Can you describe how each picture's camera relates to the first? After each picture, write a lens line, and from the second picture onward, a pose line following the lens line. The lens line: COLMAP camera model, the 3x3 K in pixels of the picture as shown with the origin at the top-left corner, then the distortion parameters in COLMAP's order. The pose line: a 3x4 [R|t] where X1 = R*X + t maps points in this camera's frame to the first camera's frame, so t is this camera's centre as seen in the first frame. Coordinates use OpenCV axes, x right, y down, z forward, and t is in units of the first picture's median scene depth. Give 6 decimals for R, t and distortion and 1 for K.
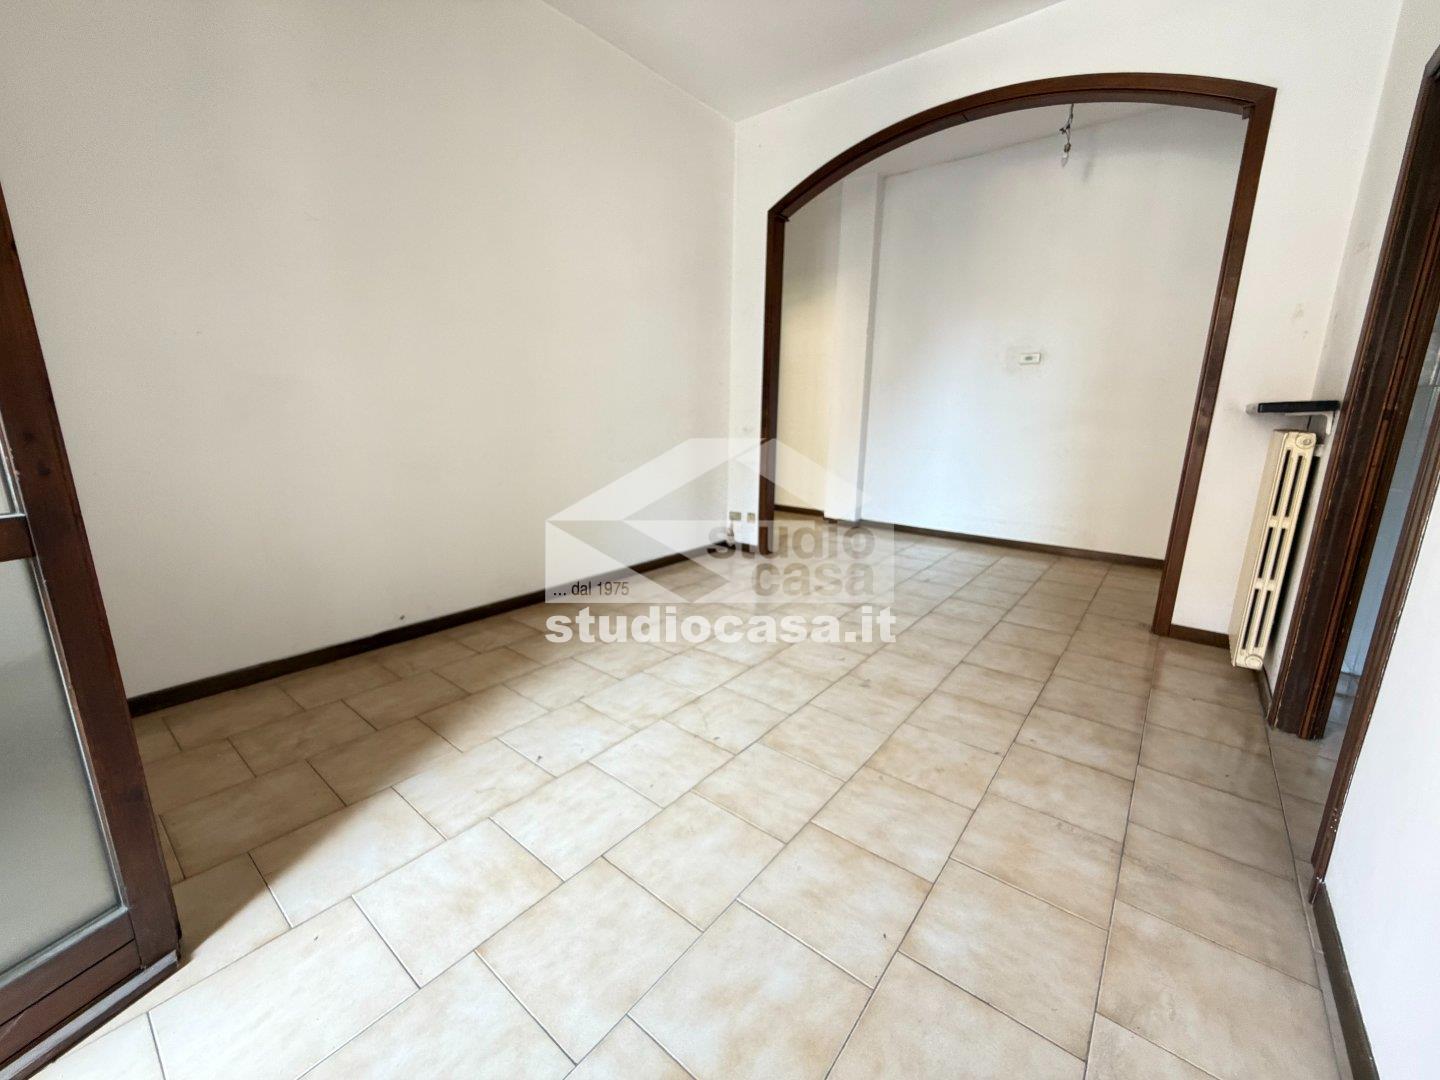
lens RADIAL K [[577.8, 0, 713.5], [0, 577.8, 540.2], [0, 0, 1]] dist [-0.002620, 0.004084]
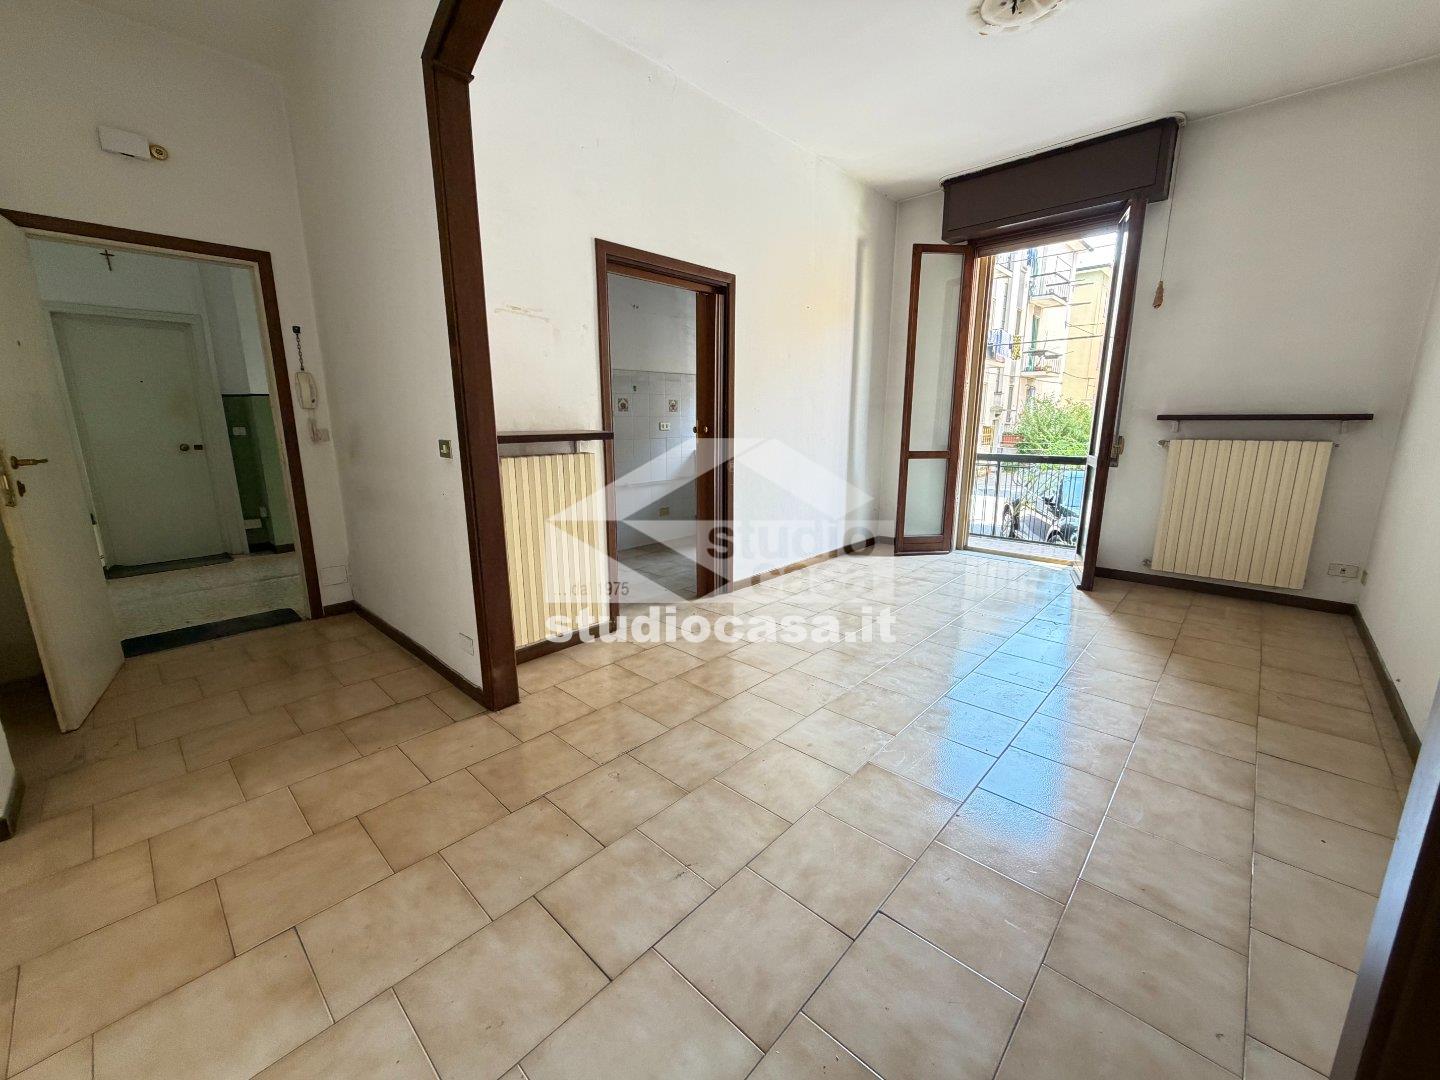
lens RADIAL K [[577.8, 0, 713.5], [0, 577.8, 540.2], [0, 0, 1]] dist [-0.002620, 0.004084]
pose [[-0.997287, -0.022346, 0.070133, 0.546171], [0.009020, 0.908518, 0.417749, -0.529502], [-0.073052, 0.417249, -0.905851, 2.147900]]
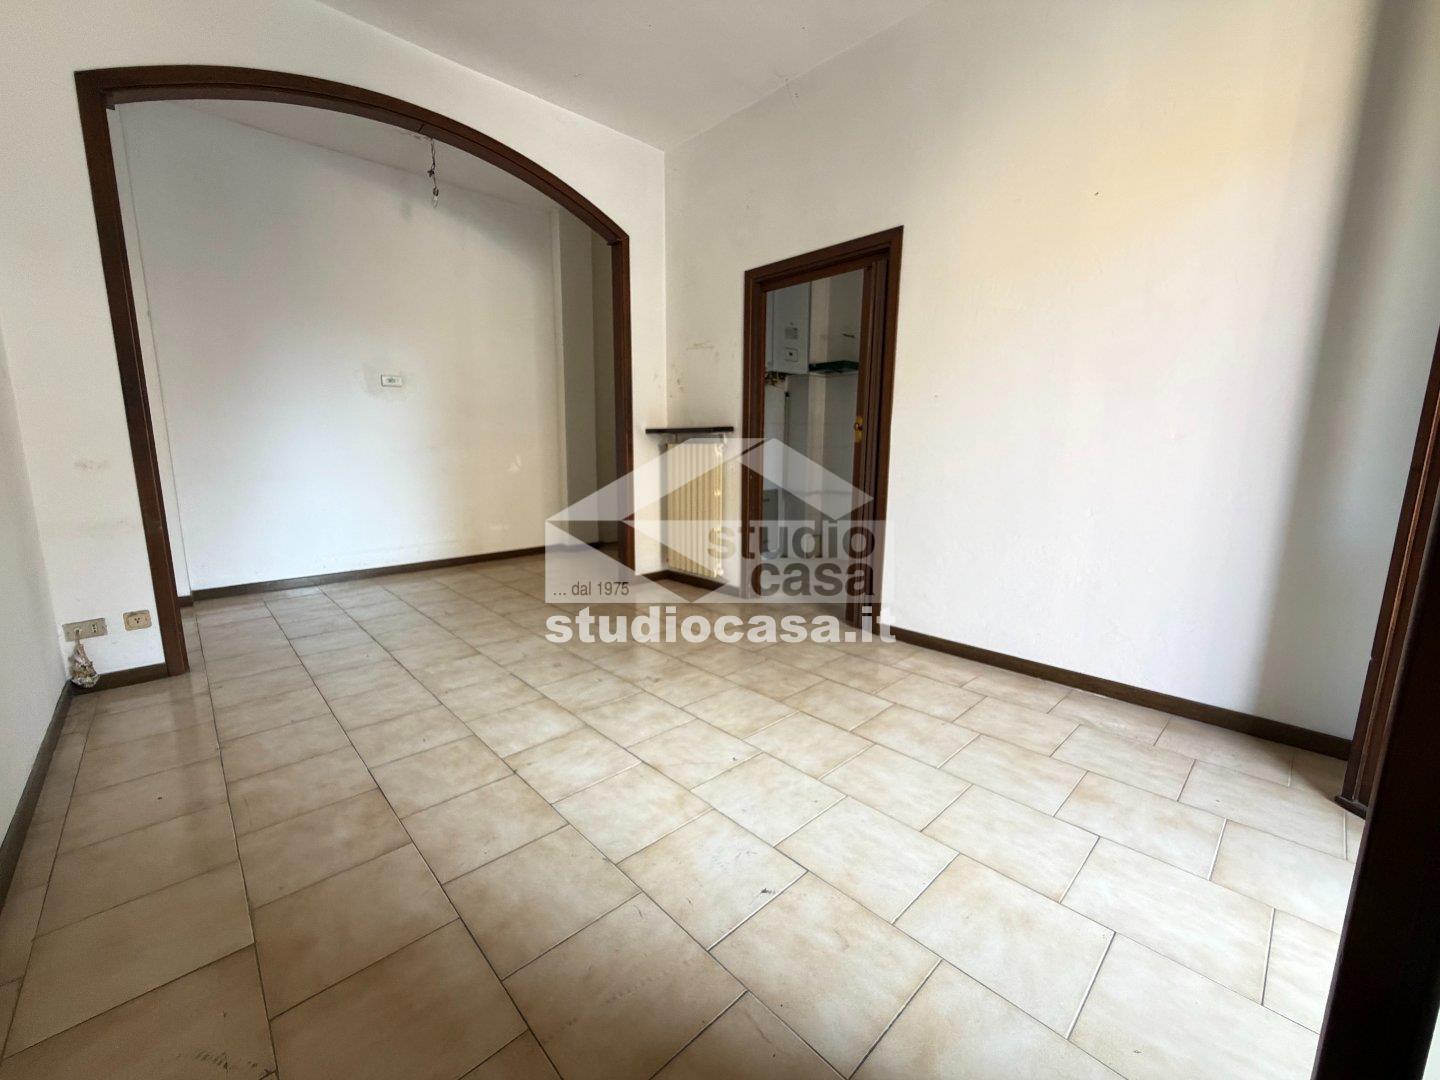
lens RADIAL K [[577.8, 0, 713.5], [0, 577.8, 540.2], [0, 0, 1]] dist [-0.002620, 0.004084]
pose [[0.136129, -0.176036, 0.974926, -0.767041], [0.219982, 0.964890, 0.143508, -0.140478], [-0.965959, 0.194931, 0.170074, 0.690132]]
